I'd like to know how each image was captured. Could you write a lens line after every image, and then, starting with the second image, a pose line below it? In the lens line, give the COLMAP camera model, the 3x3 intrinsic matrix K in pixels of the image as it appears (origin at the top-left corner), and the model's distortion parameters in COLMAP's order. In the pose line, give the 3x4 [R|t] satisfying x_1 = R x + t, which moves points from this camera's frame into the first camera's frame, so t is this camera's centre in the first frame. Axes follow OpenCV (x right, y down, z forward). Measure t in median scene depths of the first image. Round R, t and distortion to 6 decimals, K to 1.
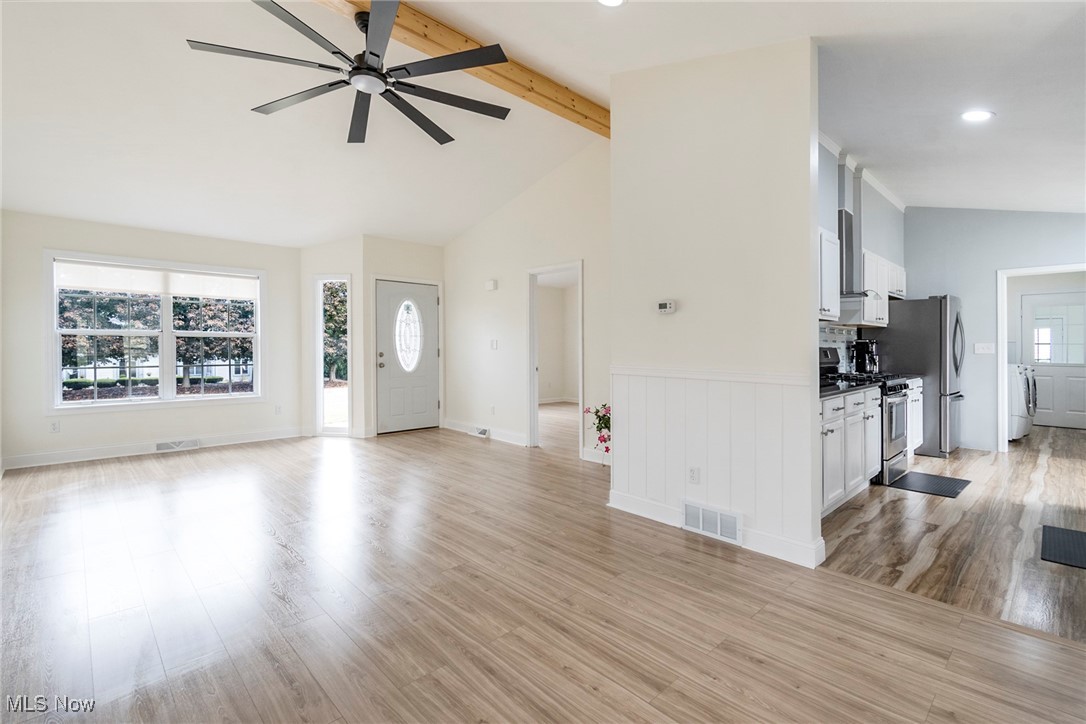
lens RADIAL K [[495.7, 0, 544.9], [0, 495.7, 347.9], [0, 0, 1]] dist [0.001340, 0.000202]
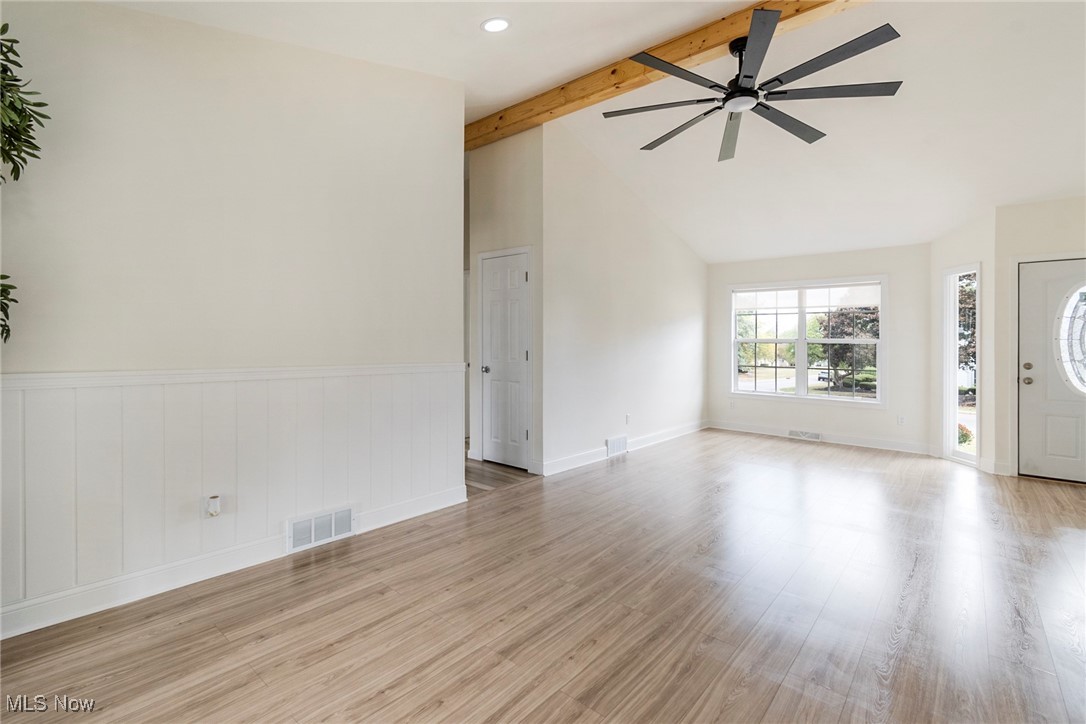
lens RADIAL K [[495.7, 0, 544.3], [0, 495.7, 359.4], [0, 0, 1]] dist [0.001340, 0.000202]
pose [[0.093103, 0.024413, -0.995357, 0.389058], [-0.020199, 0.999540, 0.022626, 0.001897], [0.995452, 0.017998, 0.093554, 0.275672]]
